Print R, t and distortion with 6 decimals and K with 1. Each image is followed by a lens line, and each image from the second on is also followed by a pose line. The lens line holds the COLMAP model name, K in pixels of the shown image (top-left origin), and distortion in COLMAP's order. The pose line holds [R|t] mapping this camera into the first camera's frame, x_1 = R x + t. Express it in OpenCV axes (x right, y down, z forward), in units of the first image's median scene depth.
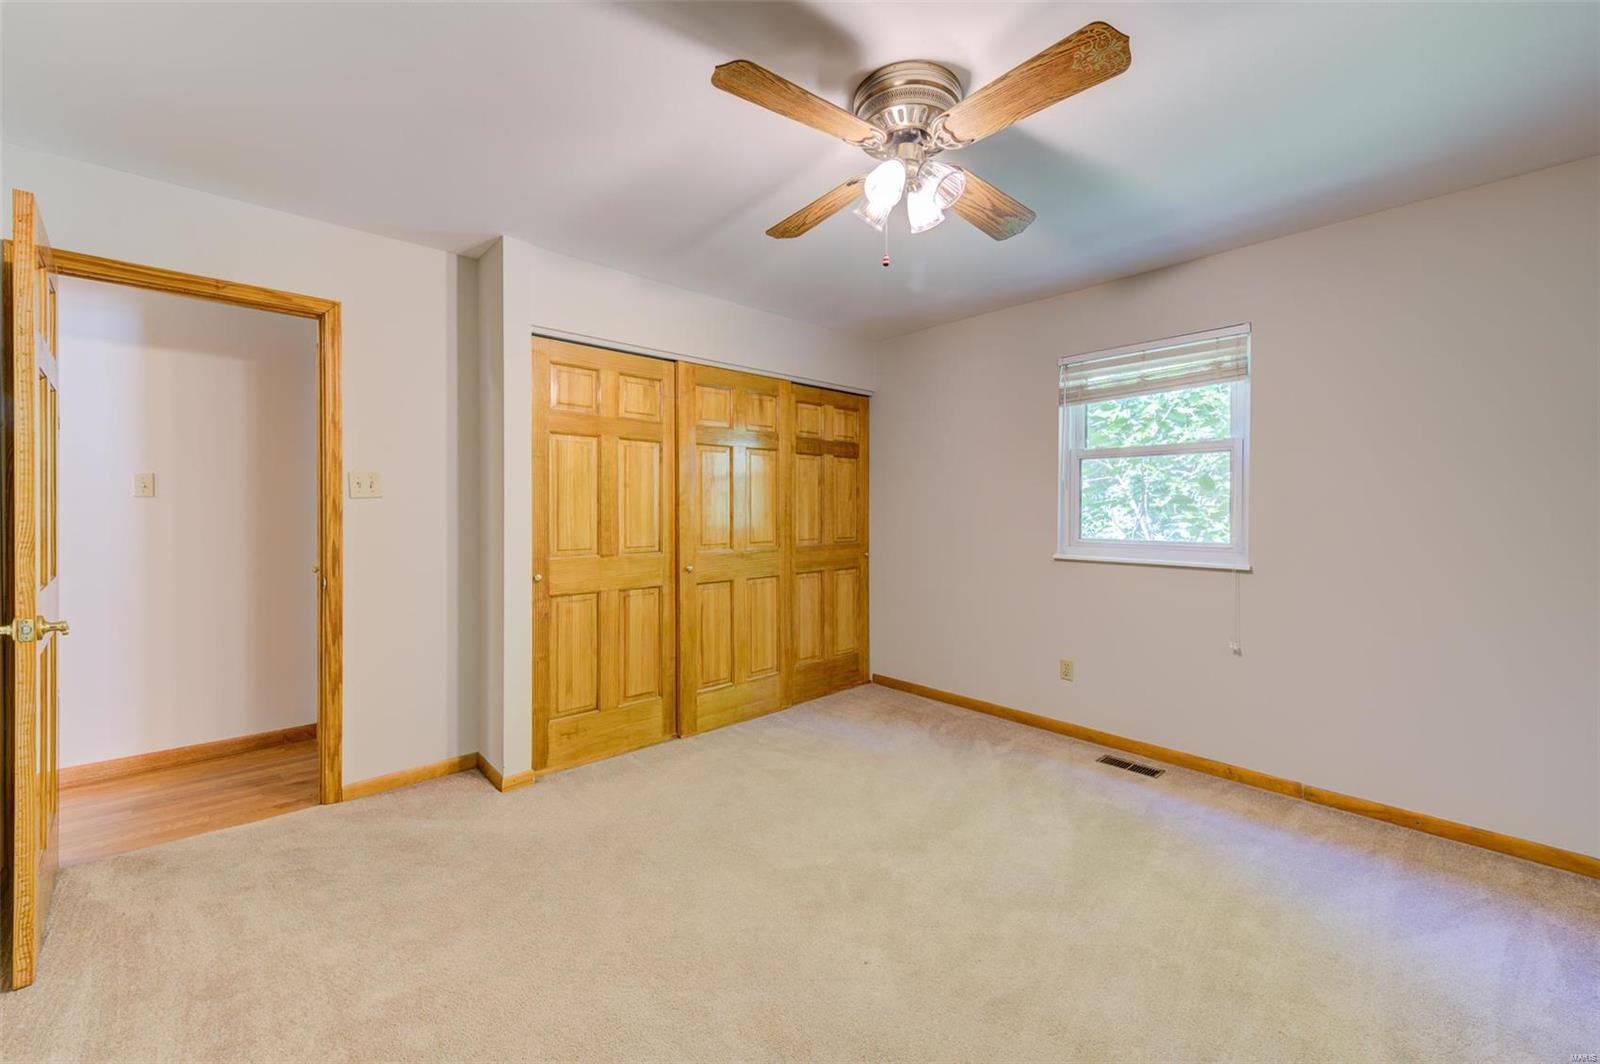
lens RADIAL K [[633.4, 0, 806.6], [0, 633.4, 520.0], [0, 0, 1]] dist [-0.003121, -0.000551]
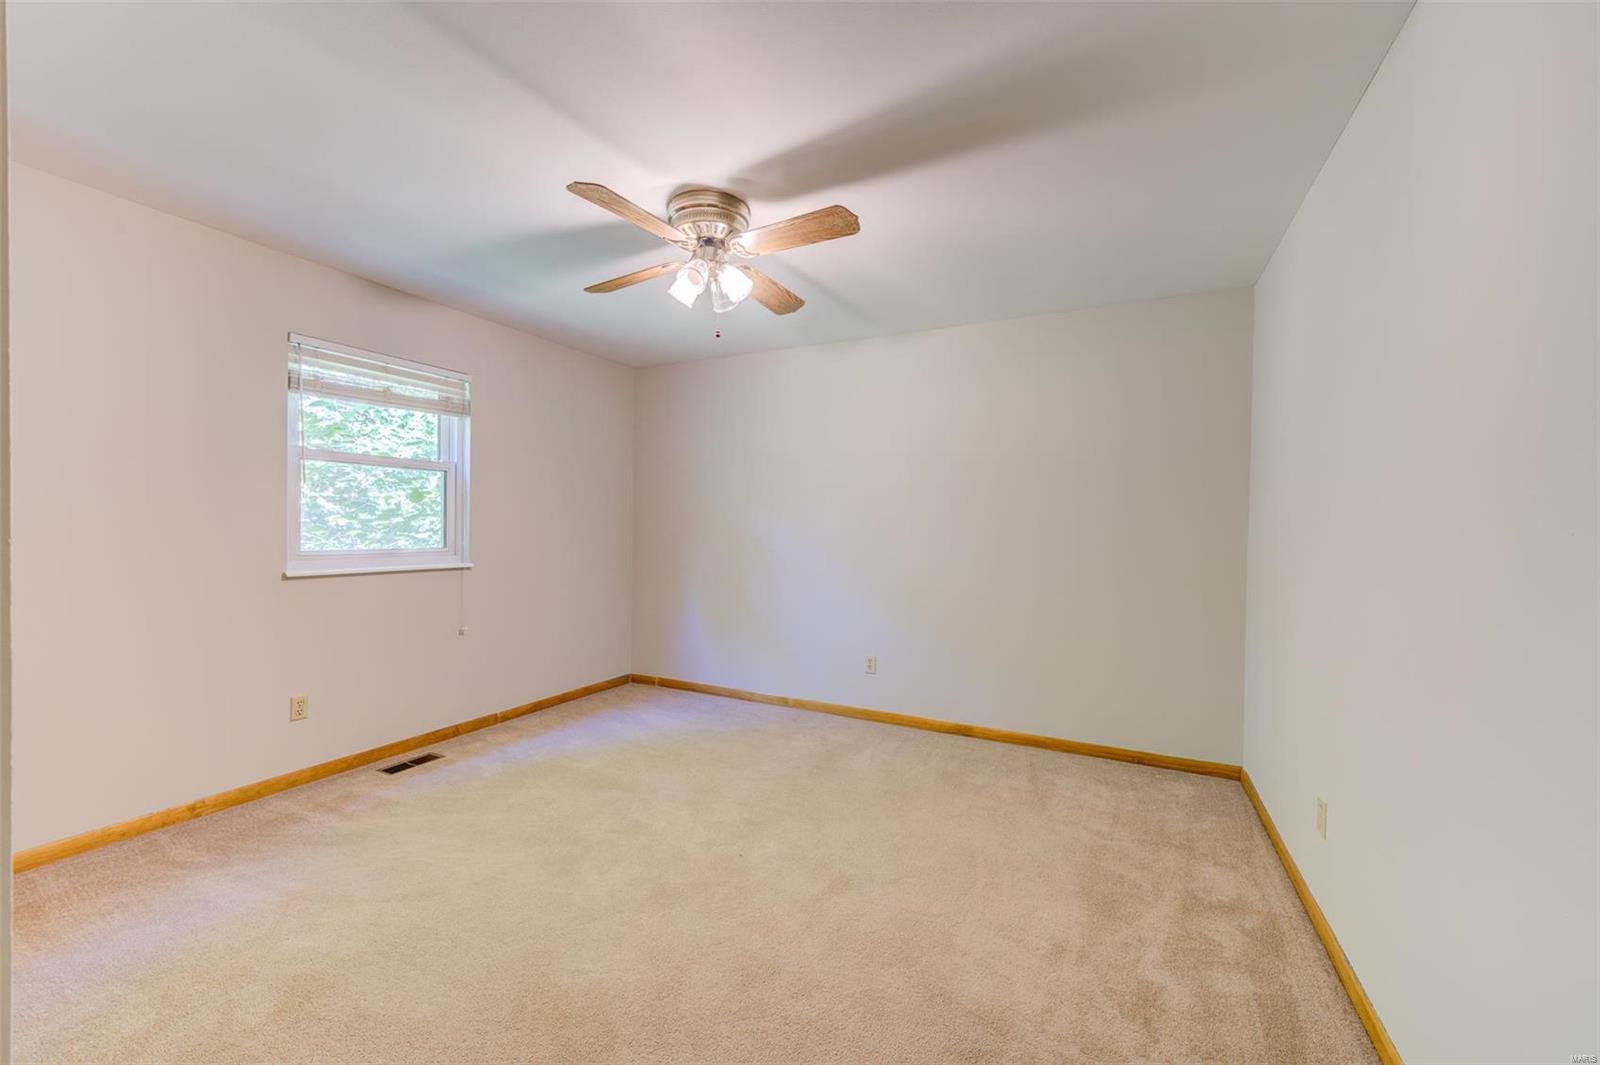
lens RADIAL K [[633.4, 0, 801.7], [0, 633.4, 530.3], [0, 0, 1]] dist [-0.003121, -0.000551]
pose [[-0.362469, -0.015512, 0.931867, -0.680162], [0.002017, 0.999846, 0.017428, -0.013478], [-0.931993, 0.008197, -0.362382, 0.758546]]
